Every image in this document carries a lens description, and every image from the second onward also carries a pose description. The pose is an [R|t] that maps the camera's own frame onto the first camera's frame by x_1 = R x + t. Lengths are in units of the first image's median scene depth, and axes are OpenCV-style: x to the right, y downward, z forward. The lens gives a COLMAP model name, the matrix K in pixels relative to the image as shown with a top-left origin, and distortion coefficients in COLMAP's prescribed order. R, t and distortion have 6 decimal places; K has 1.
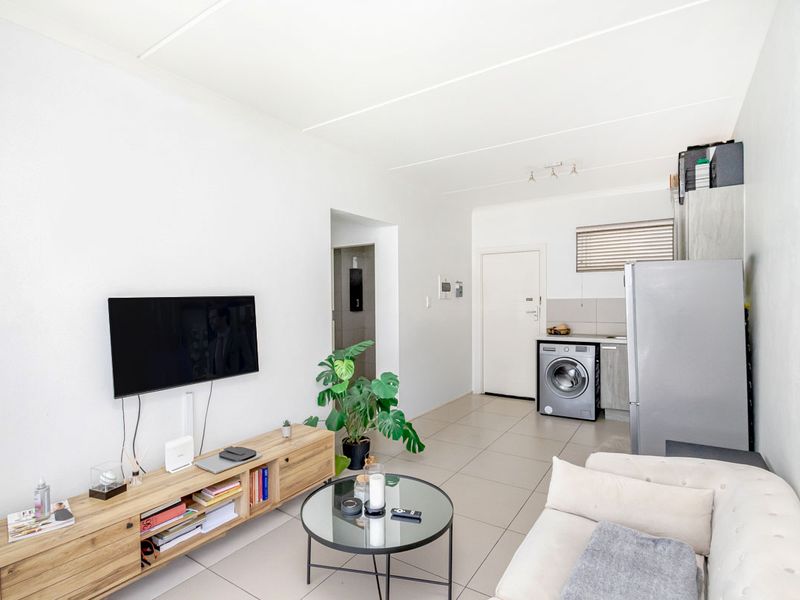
lens RADIAL K [[428.1, 0, 399.6], [0, 428.1, 301.3], [0, 0, 1]] dist [-0.003821, -0.000447]
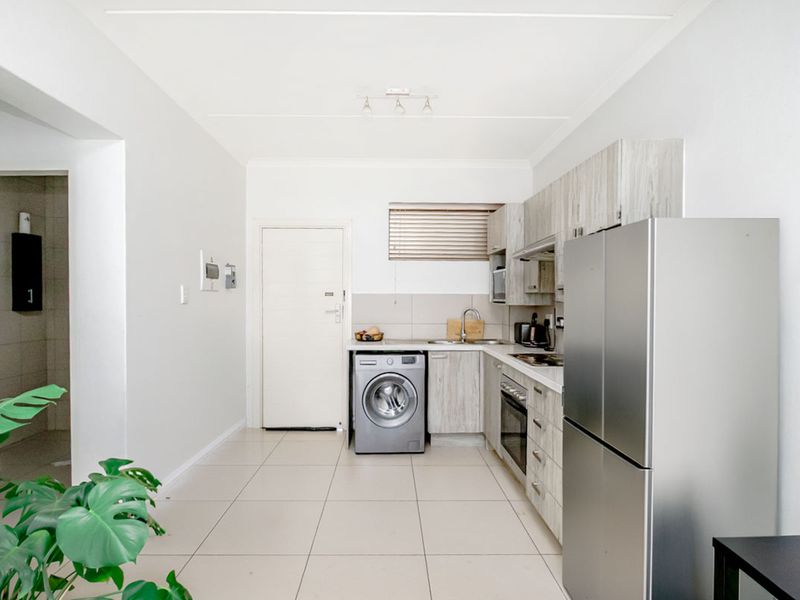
lens RADIAL K [[428.1, 0, 383.2], [0, 428.1, 308.1], [0, 0, 1]] dist [-0.003821, -0.000447]
pose [[0.838912, 0.000202, 0.544267, -0.020237], [-0.009253, 0.999861, 0.013891, 0.008978], [-0.544188, -0.016690, 0.838797, 0.356528]]
